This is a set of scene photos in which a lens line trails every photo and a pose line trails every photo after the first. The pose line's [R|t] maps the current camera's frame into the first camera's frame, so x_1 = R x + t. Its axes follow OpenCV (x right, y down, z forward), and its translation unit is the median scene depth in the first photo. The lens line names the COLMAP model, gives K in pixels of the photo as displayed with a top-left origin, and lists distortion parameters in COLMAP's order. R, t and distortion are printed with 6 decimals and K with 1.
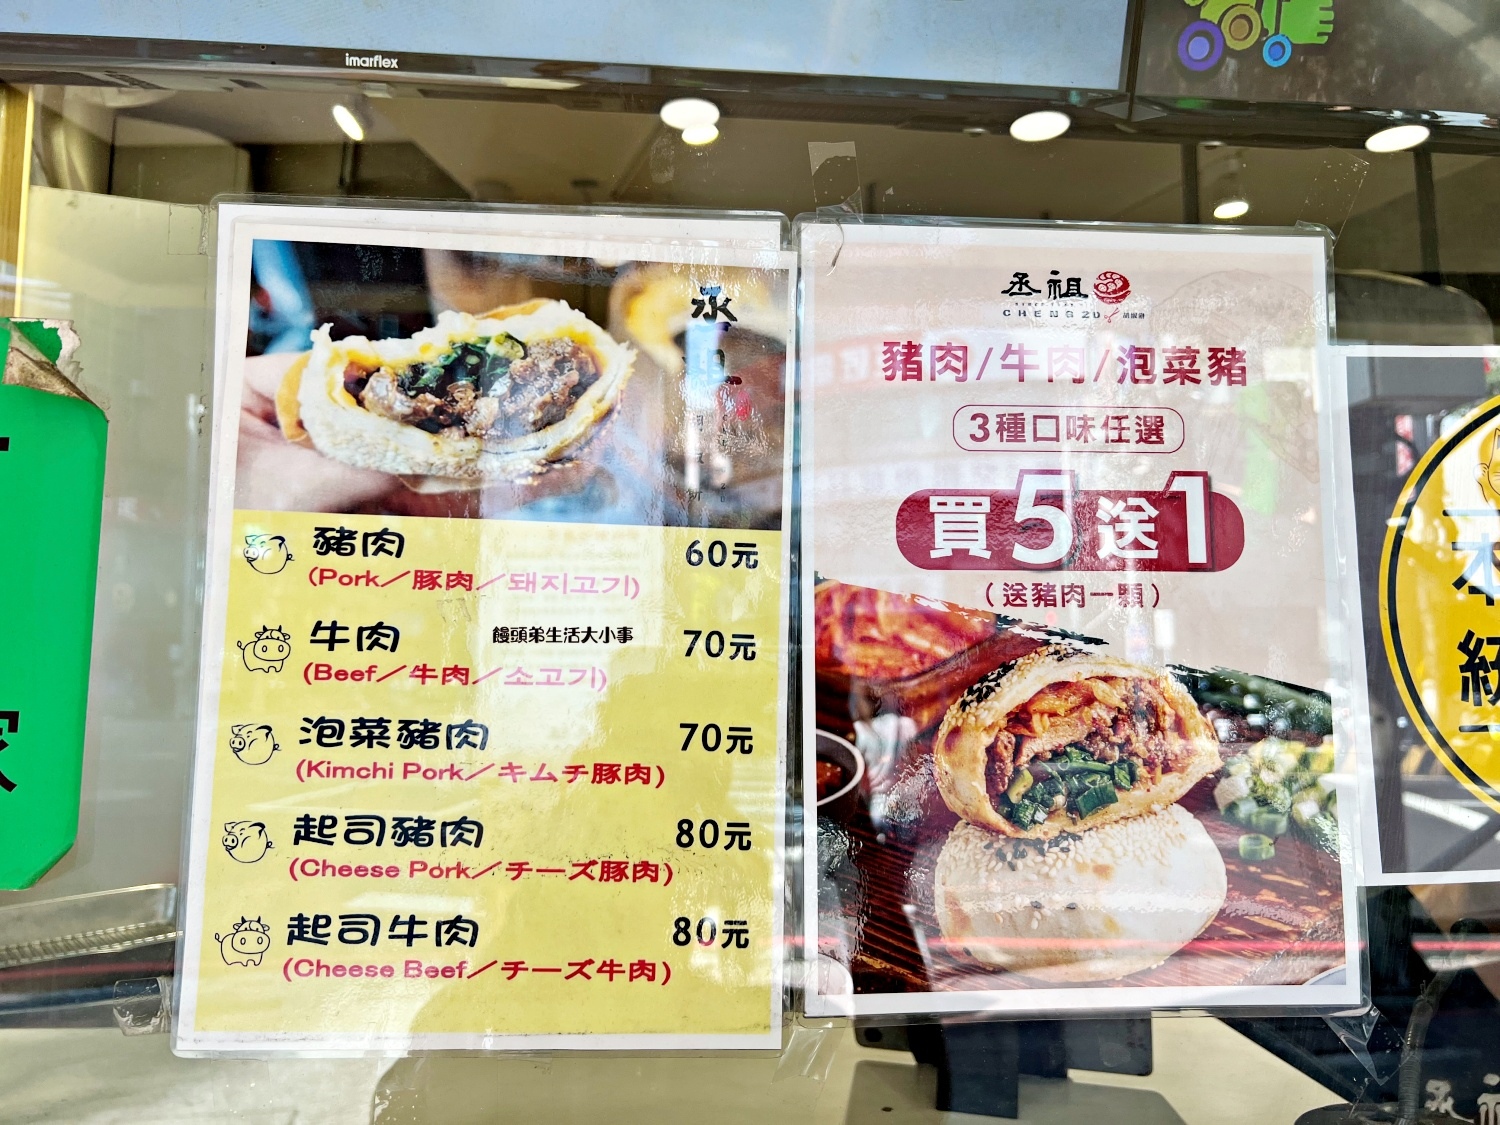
lens RADIAL K [[1143.3, 0, 749.2], [0, 1143.3, 555.9], [0, 0, 1]] dist [-0.003237, -0.003519]
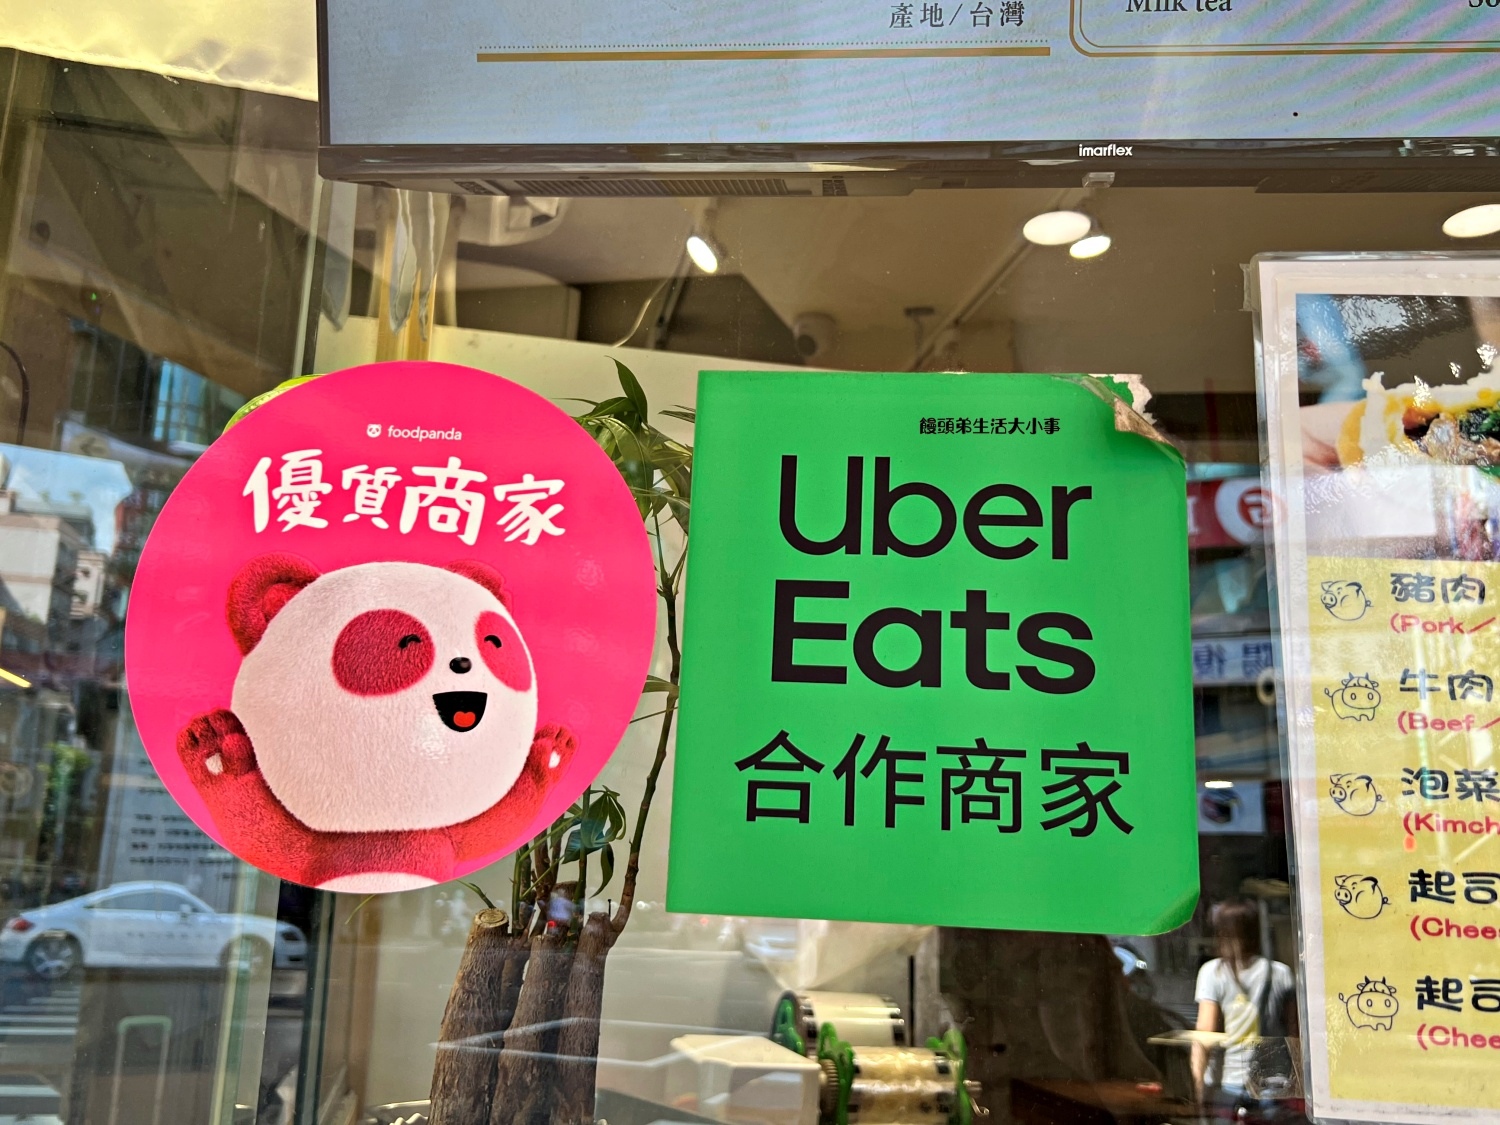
lens RADIAL K [[1370.5, 0, 751.8], [0, 1370.5, 569.0], [0, 0, 1]] dist [0.013161, 0.000000]
pose [[0.987484, -0.013192, -0.157166, -0.740625], [-0.008826, 0.990313, -0.138576, 0.139699], [0.157471, 0.138228, 0.977801, -0.235263]]
